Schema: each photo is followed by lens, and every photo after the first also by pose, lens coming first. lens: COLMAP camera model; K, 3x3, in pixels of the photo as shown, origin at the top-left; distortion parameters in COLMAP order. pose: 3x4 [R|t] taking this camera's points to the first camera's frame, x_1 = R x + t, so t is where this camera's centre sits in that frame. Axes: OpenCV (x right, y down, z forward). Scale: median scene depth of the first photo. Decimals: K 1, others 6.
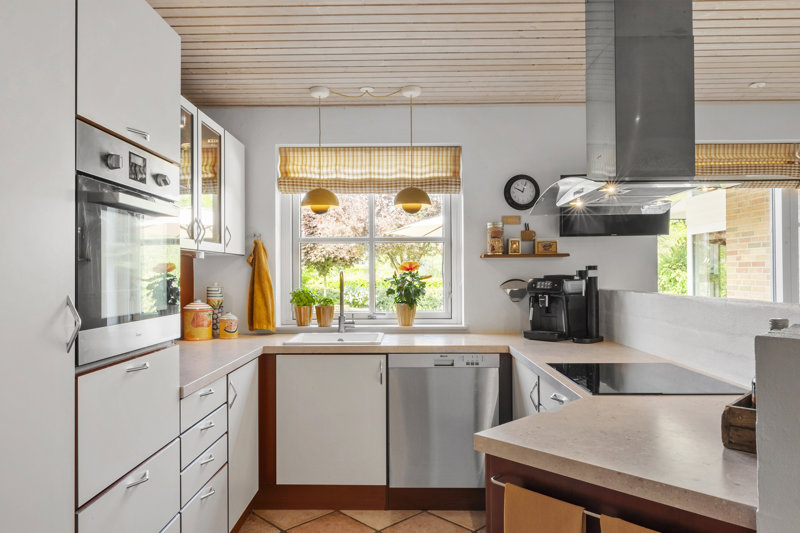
lens RADIAL K [[566.2, 0, 400.0], [0, 566.2, 266.5], [0, 0, 1]] dist [0.004327, 0.001255]
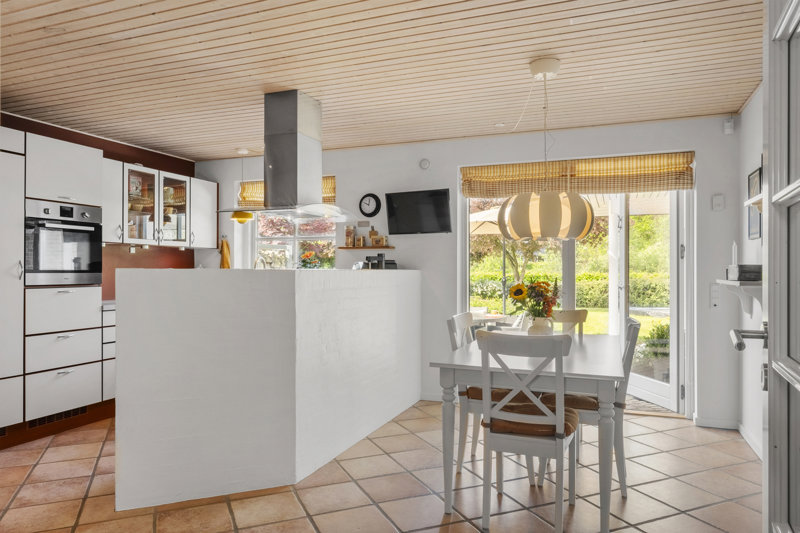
lens RADIAL K [[566.2, 0, 400.0], [0, 566.2, 266.5], [0, 0, 1]] dist [0.004327, 0.001255]
pose [[0.928750, 0.006908, -0.370642, 0.852904], [-0.004955, 0.999968, 0.006223, 0.020641], [0.370674, -0.003943, 0.928755, -0.358929]]
